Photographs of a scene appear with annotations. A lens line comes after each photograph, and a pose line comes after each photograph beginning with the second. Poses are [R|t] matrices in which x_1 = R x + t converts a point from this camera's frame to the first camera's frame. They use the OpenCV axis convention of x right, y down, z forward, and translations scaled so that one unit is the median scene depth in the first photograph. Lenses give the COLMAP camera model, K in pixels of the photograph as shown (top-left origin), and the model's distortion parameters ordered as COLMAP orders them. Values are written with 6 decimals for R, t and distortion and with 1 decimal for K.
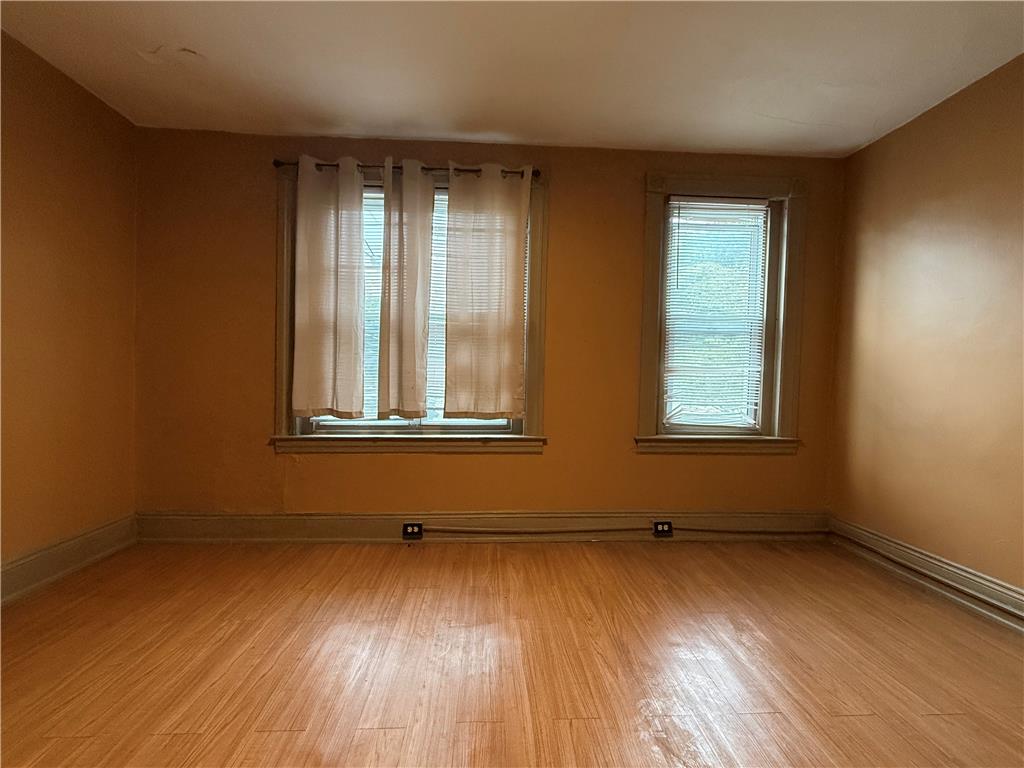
lens RADIAL K [[448.1, 0, 512.0], [0, 448.1, 384.0], [0, 0, 1]] dist [-0.001098, 0.000121]
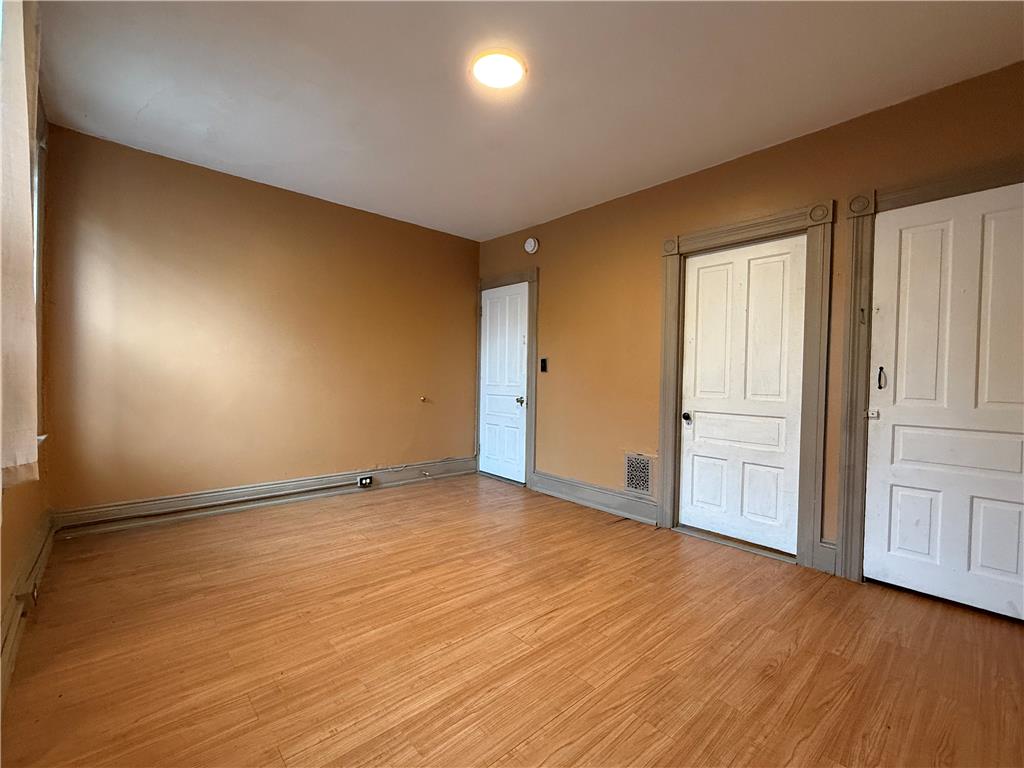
lens RADIAL K [[448.1, 0, 512.0], [0, 448.1, 384.0], [0, 0, 1]] dist [-0.001098, 0.000121]
pose [[-0.625882, -0.041798, 0.778797, -0.631434], [-0.014287, 0.999010, 0.042136, -0.026355], [-0.779787, 0.015245, -0.625860, 0.907982]]
